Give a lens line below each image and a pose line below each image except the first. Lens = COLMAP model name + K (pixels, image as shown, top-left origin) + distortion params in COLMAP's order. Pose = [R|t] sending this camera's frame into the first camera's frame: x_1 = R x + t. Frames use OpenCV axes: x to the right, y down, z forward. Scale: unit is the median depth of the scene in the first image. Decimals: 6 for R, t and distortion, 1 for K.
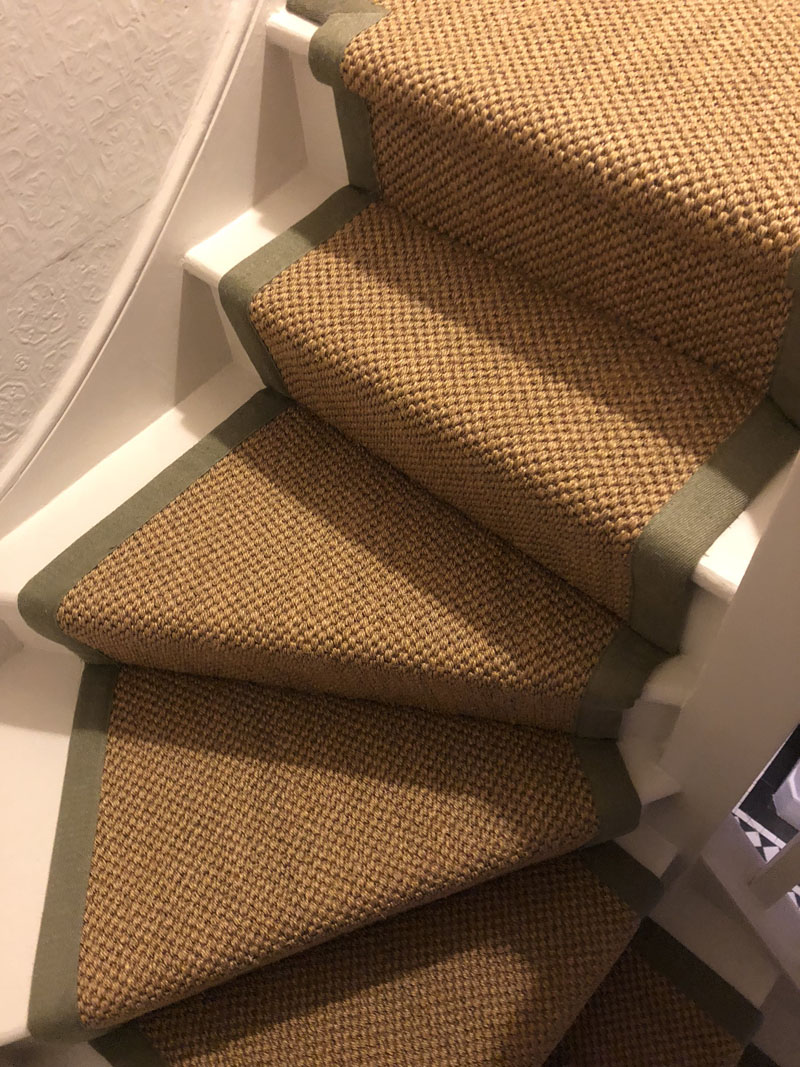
lens RADIAL K [[861.4, 0, 392.1], [0, 861.4, 516.3], [0, 0, 1]] dist [0.043587, -0.056301]
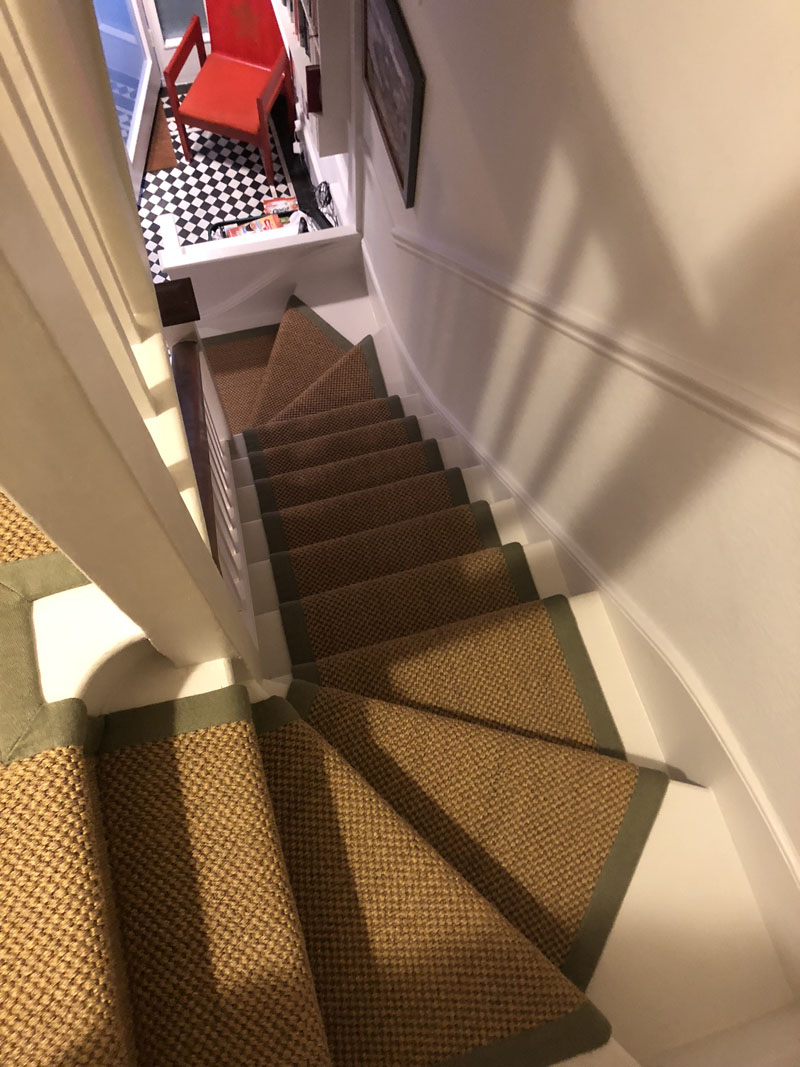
lens RADIAL K [[861.4, 0, 393.0], [0, 861.4, 526.1], [0, 0, 1]] dist [0.043587, -0.056301]
pose [[-0.850185, -0.468236, 0.240710, -0.142700], [0.455881, -0.426020, 0.781460, -0.816494], [-0.263360, 0.774120, 0.575656, -0.233726]]
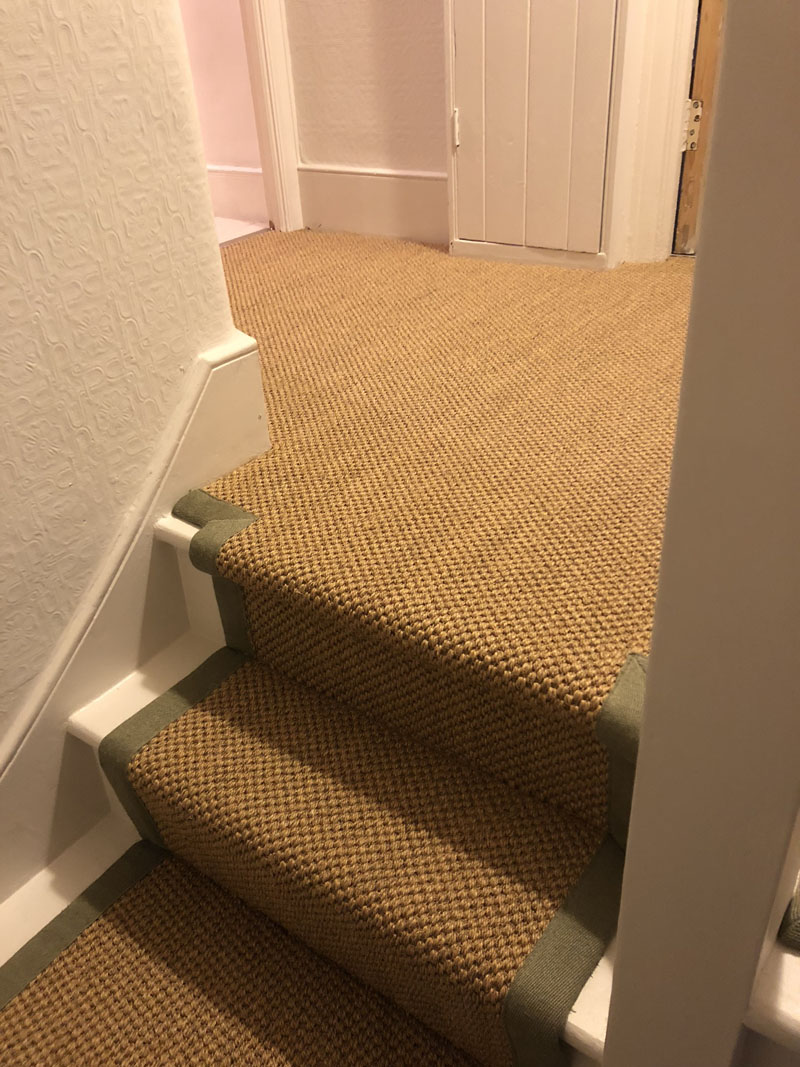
lens RADIAL K [[861.4, 0, 388.7], [0, 861.4, 525.9], [0, 0, 1]] dist [0.043587, -0.056301]
pose [[0.992469, -0.027159, 0.119444, 0.036160], [0.074699, 0.907002, -0.414448, -0.054702], [-0.097080, 0.420249, 0.902201, -0.113829]]
